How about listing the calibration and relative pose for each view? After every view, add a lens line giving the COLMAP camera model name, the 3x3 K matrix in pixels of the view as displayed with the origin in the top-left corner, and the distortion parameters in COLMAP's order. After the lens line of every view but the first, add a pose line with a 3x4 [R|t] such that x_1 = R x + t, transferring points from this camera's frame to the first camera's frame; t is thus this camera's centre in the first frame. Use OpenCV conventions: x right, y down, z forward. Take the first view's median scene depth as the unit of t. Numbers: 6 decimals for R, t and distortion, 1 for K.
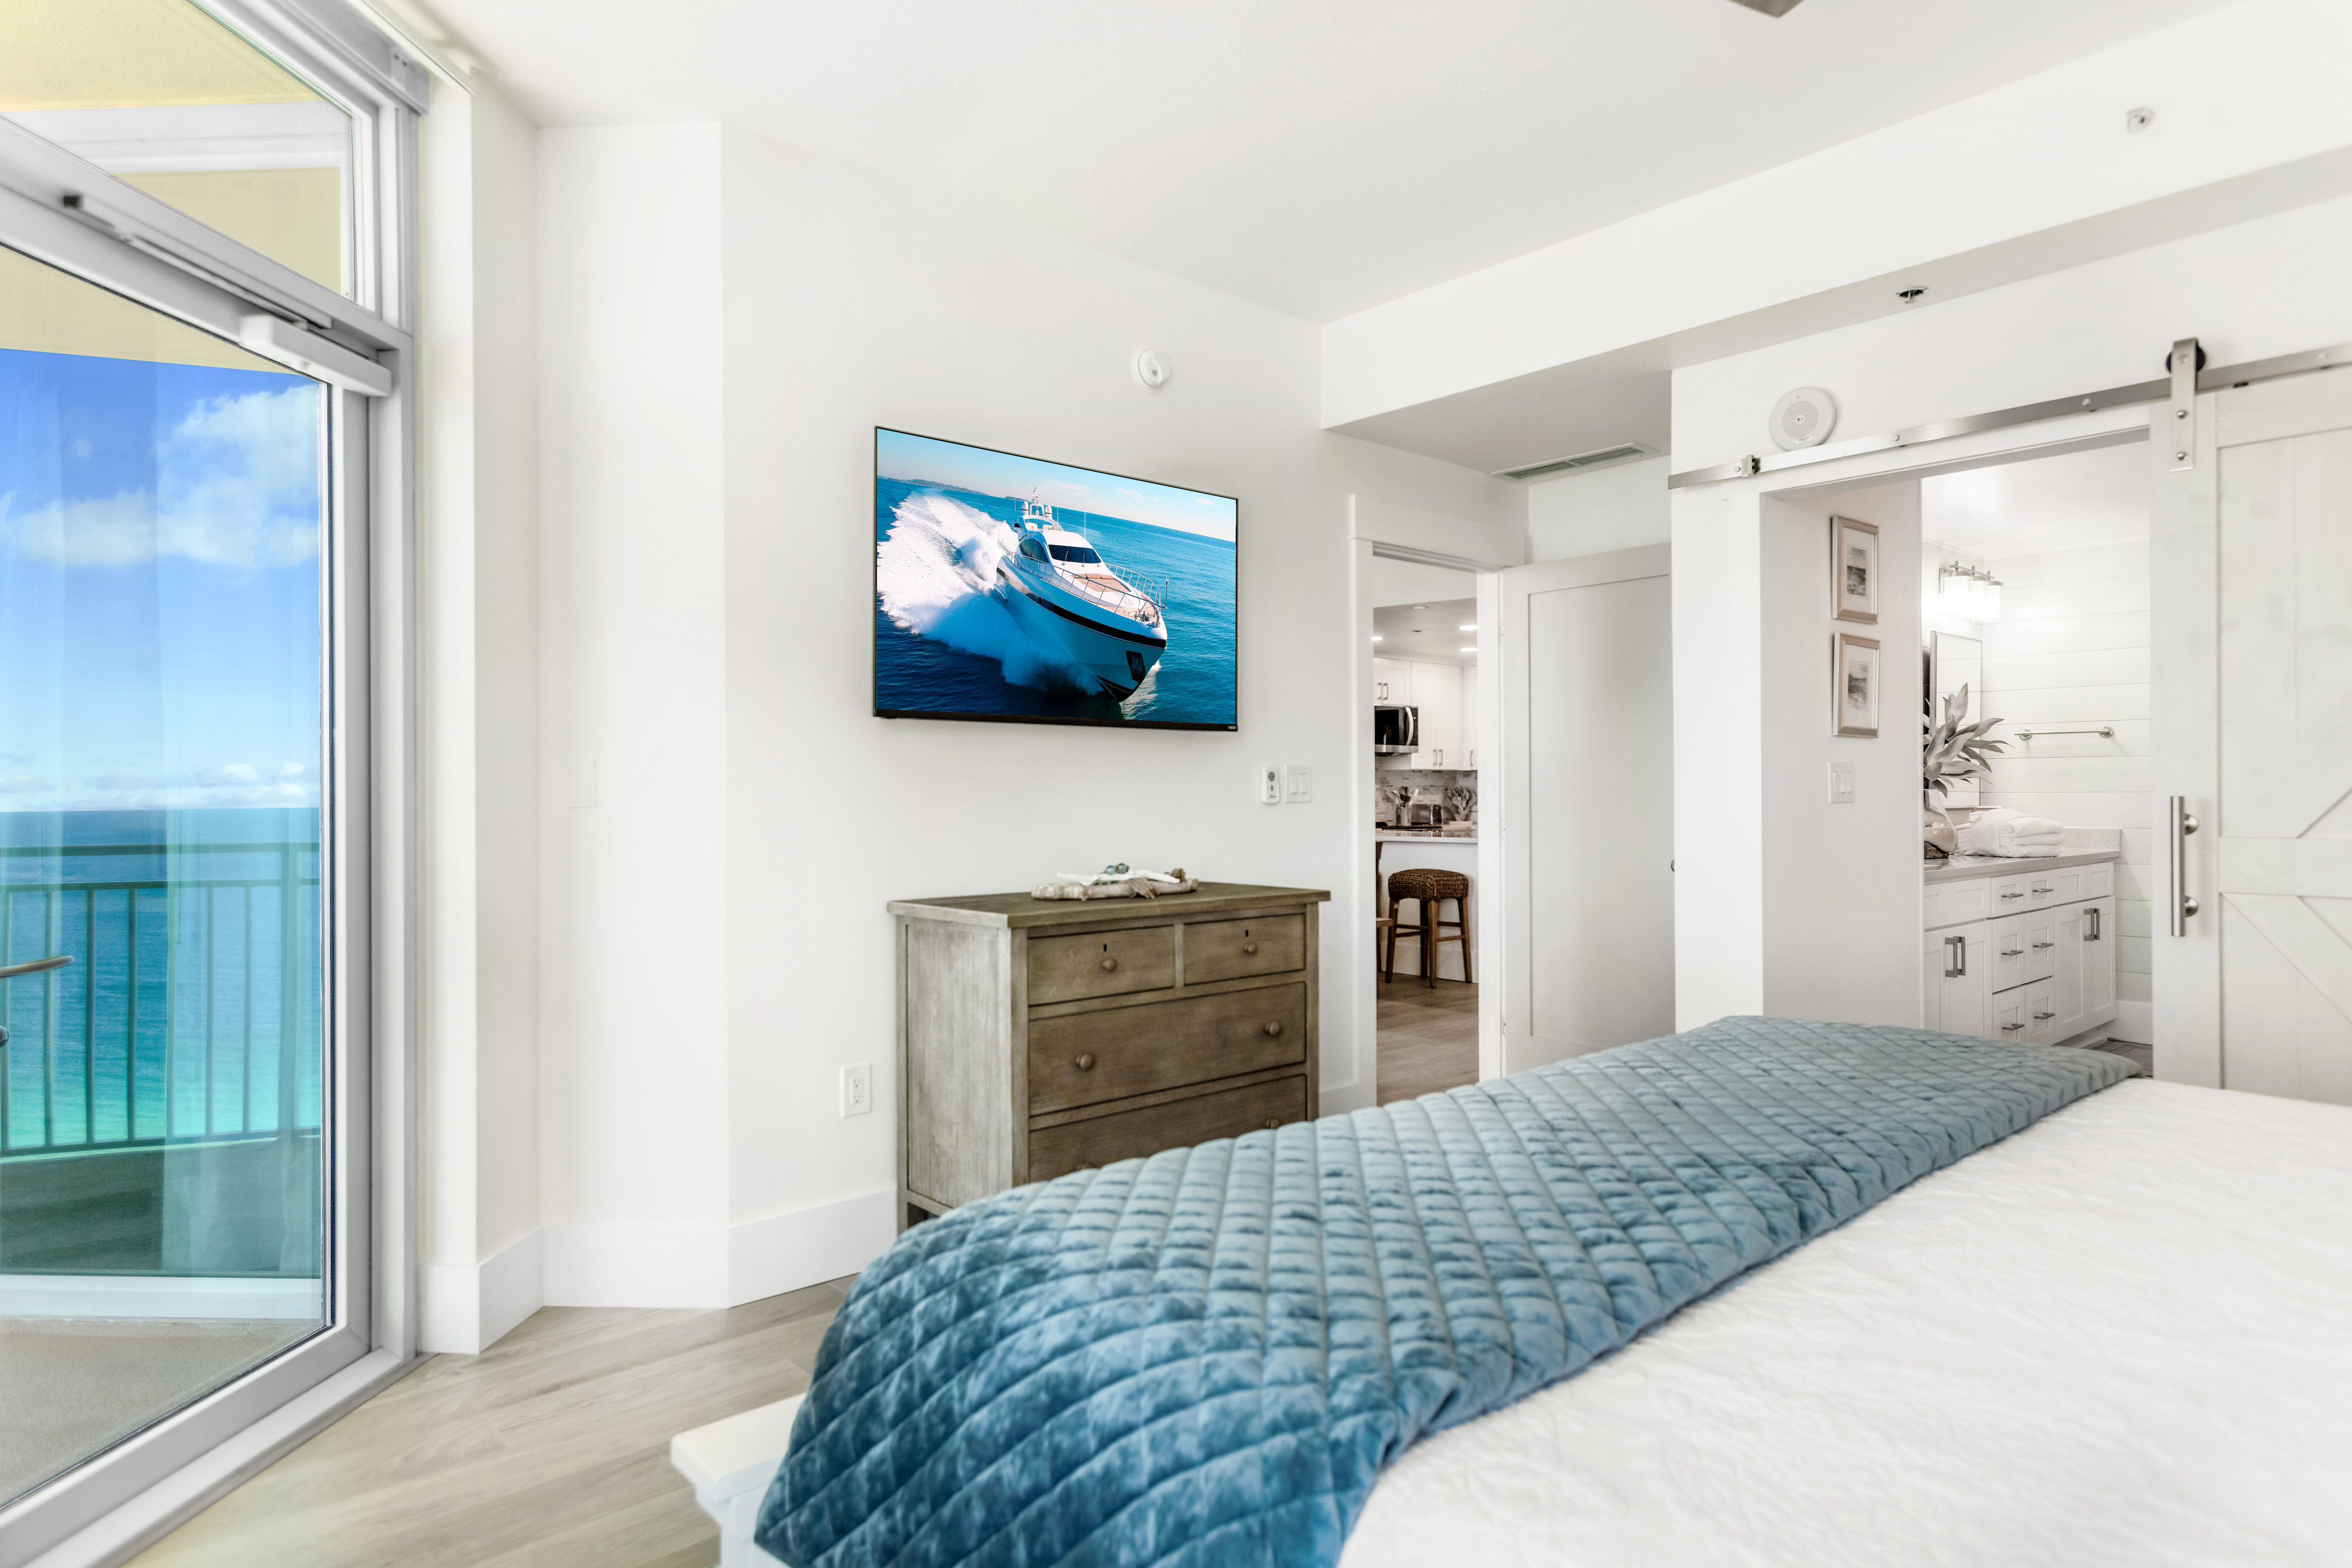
lens RADIAL K [[1312.0, 0, 1173.4], [0, 1312.0, 786.5], [0, 0, 1]] dist [0.000872, 0.000417]
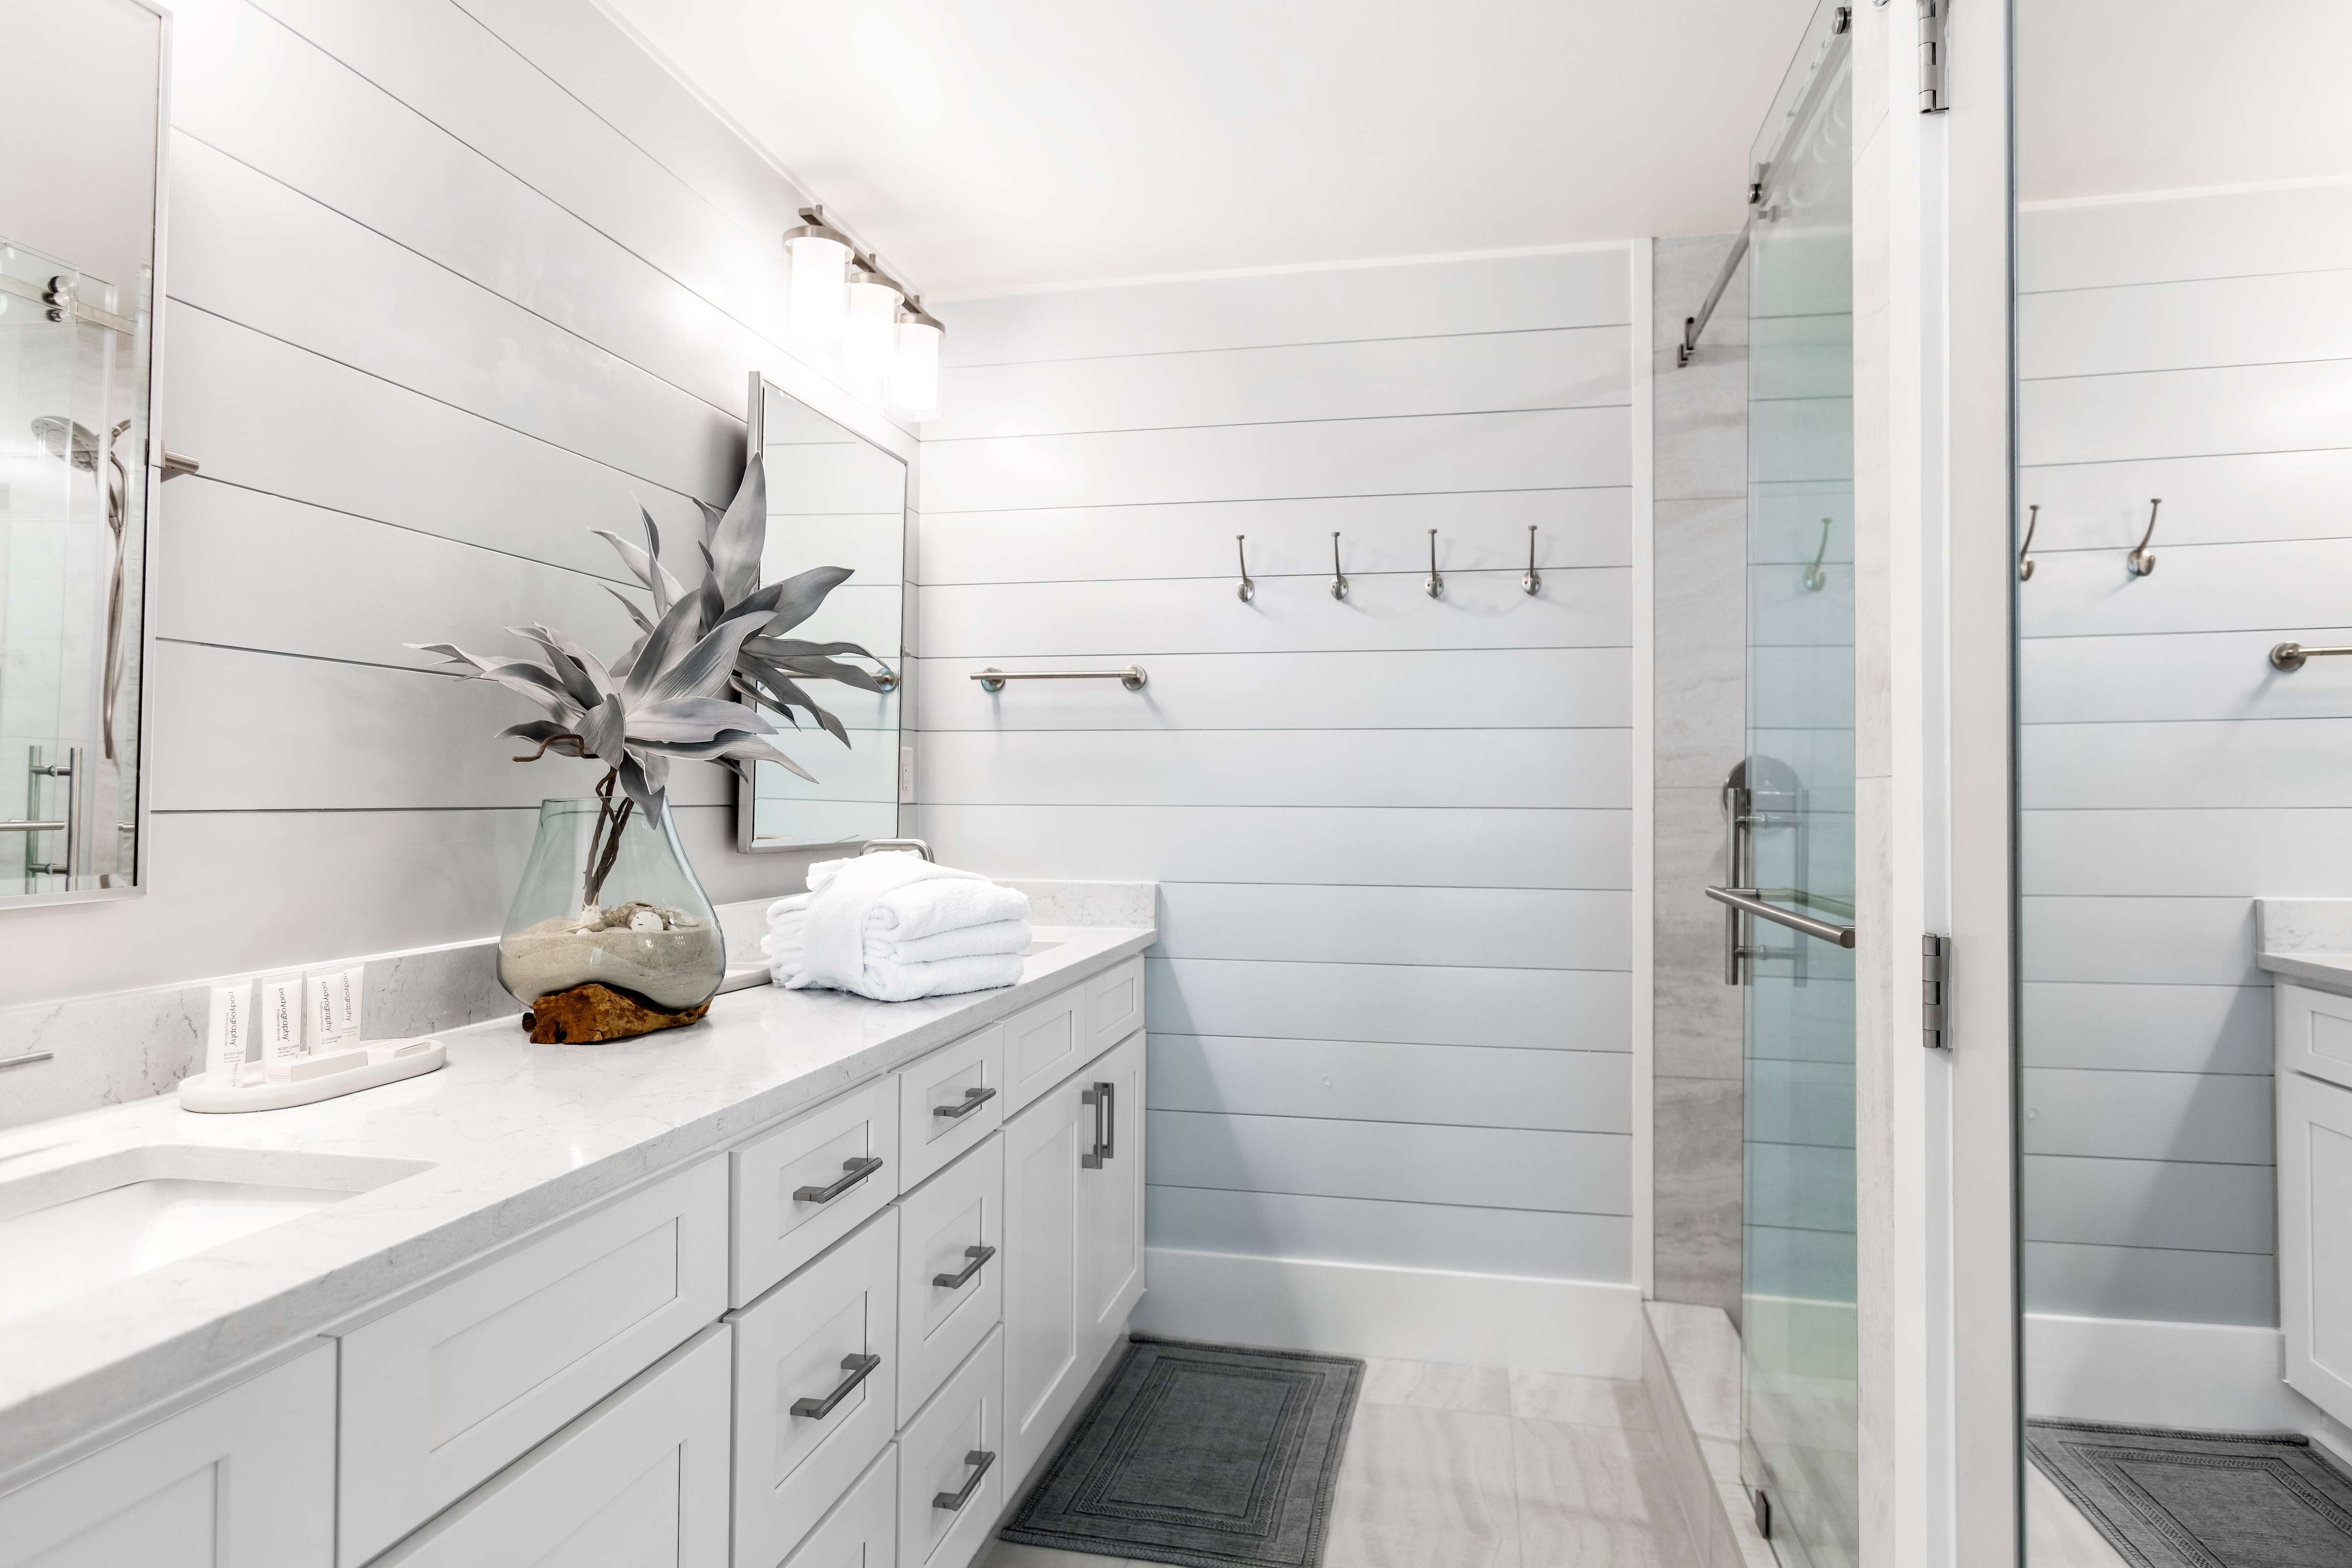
lens RADIAL K [[1312.0, 0, 1172.1], [0, 1312.0, 776.8], [0, 0, 1]] dist [0.000872, 0.000417]
pose [[0.802472, 0.018296, 0.596409, 0.481615], [-0.013557, 0.999831, -0.012430, 0.000030], [-0.596535, 0.001889, 0.802585, 0.670139]]
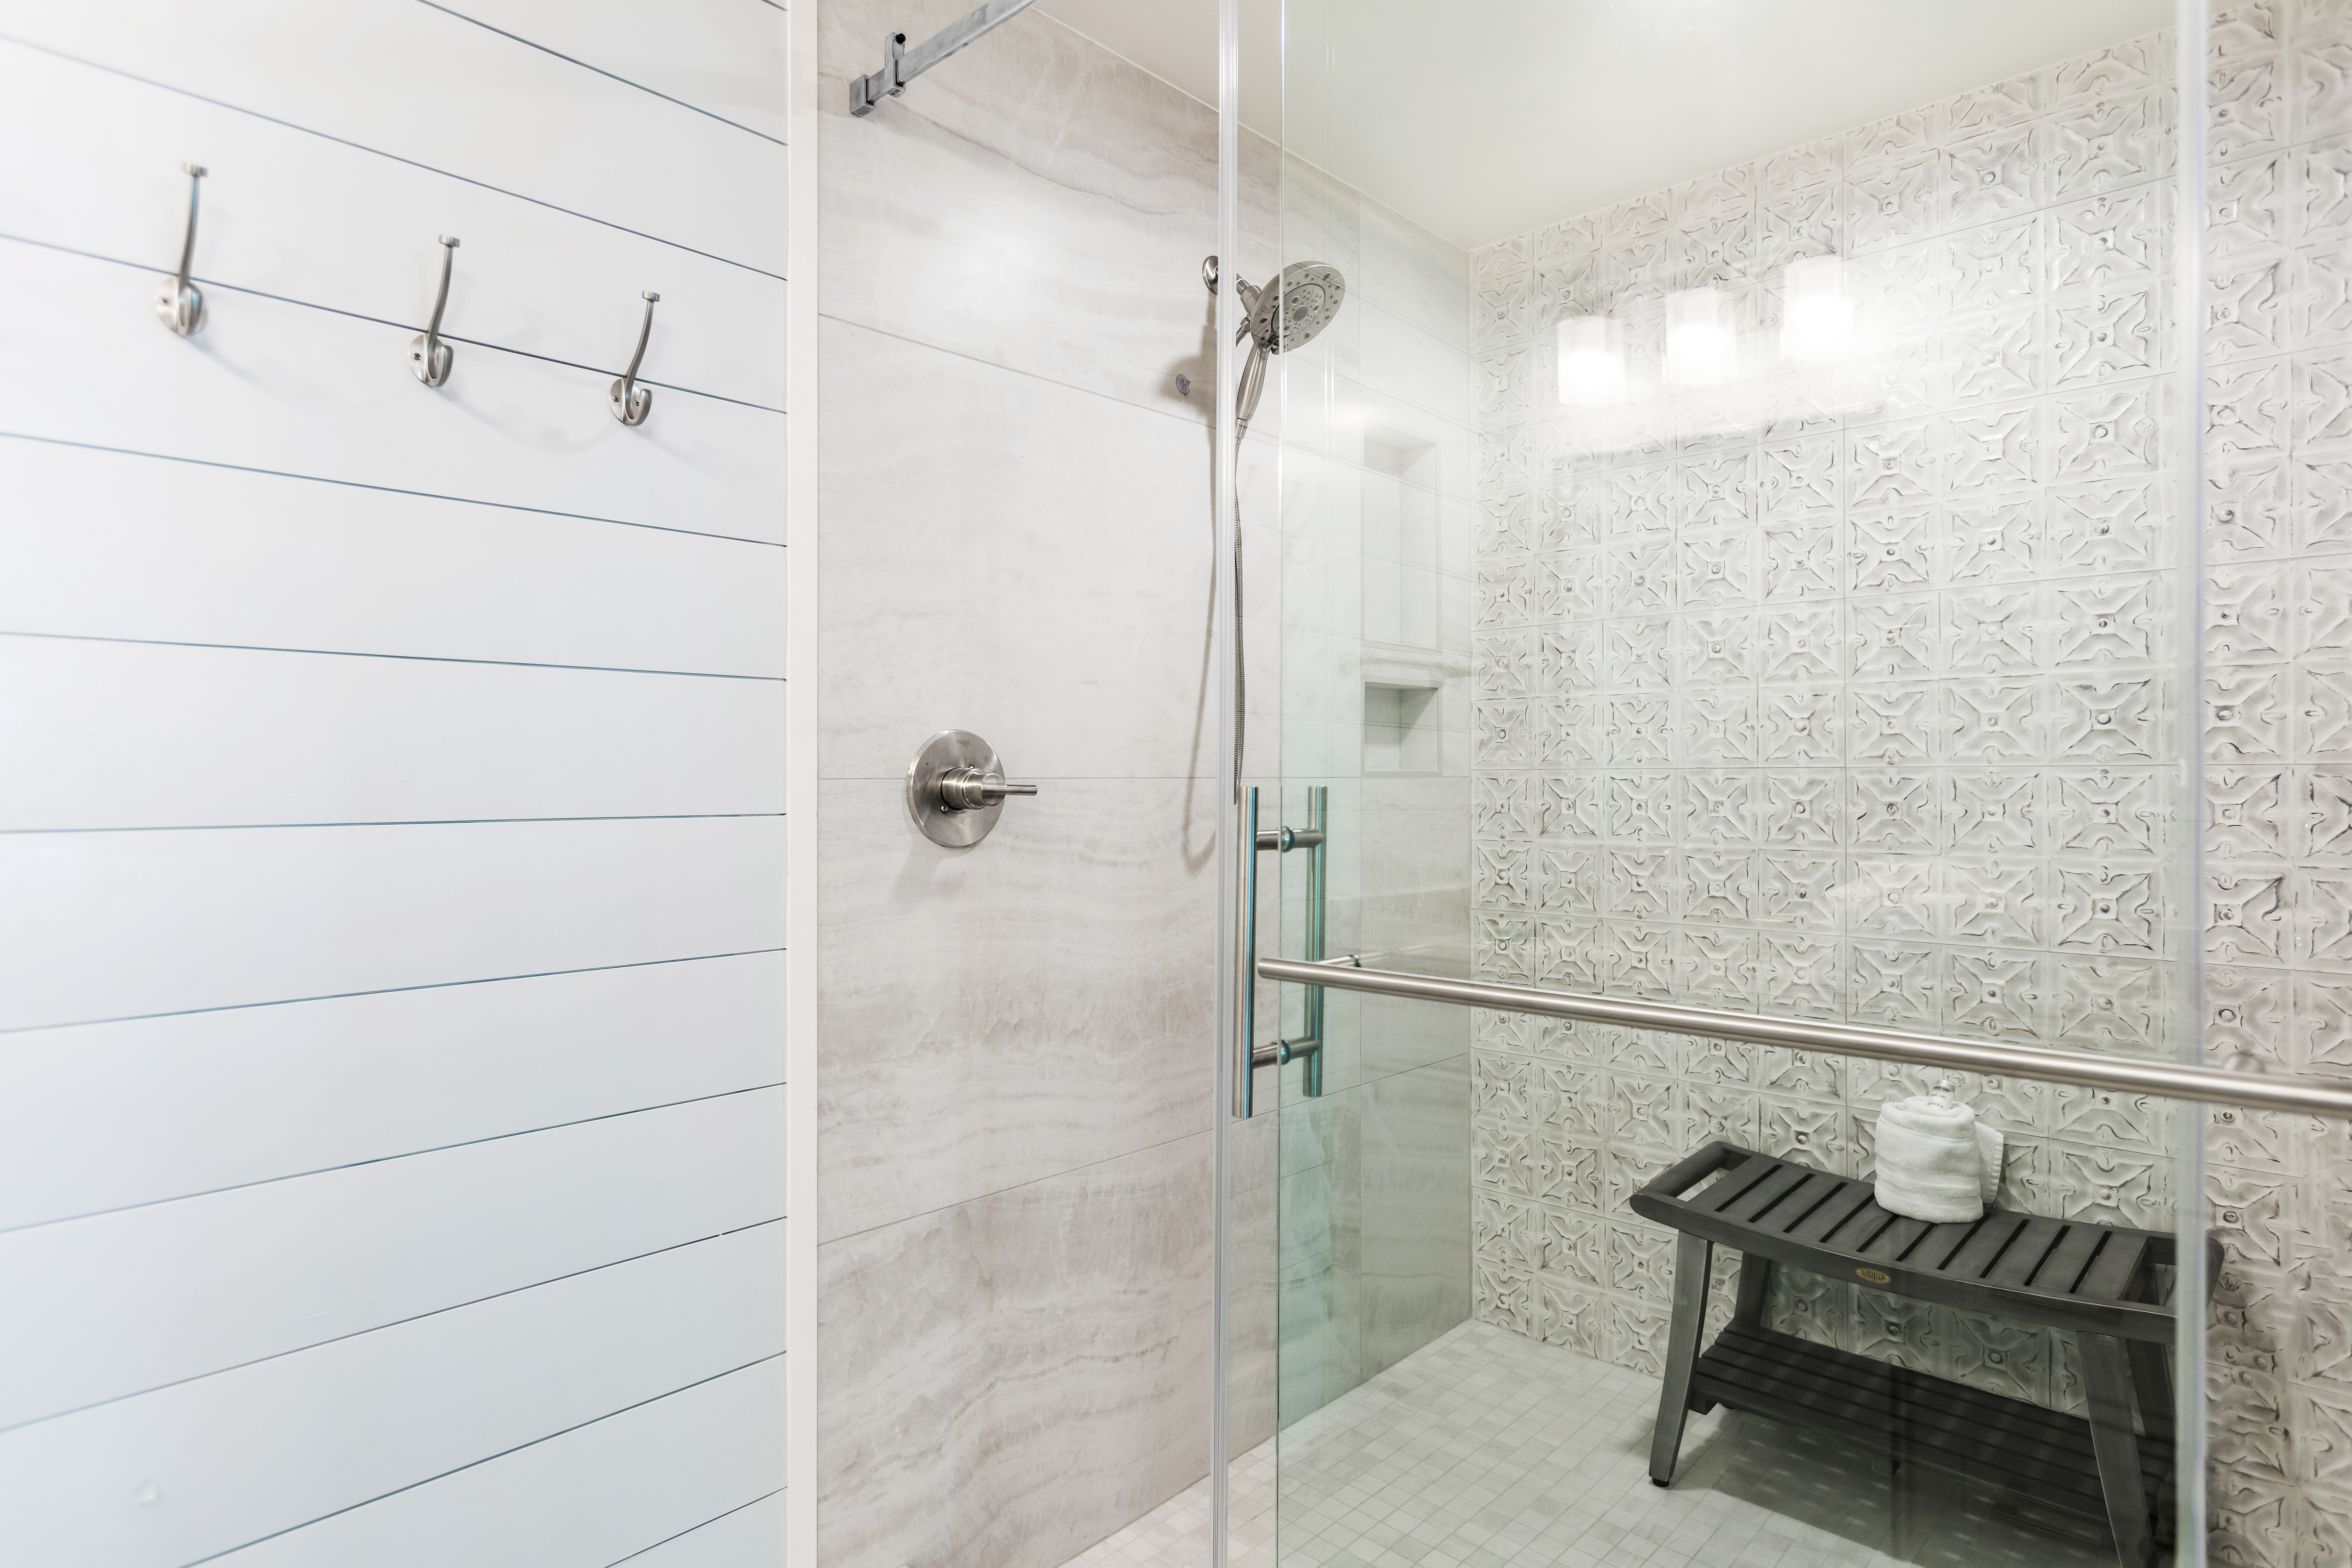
lens RADIAL K [[1312.0, 0, 1173.7], [0, 1312.0, 775.4], [0, 0, 1]] dist [0.000872, 0.000417]
pose [[-0.108359, 0.005907, 0.994094, 0.607228], [-0.012379, 0.999897, -0.007291, -0.004025], [-0.994035, -0.013096, -0.108274, 0.905153]]
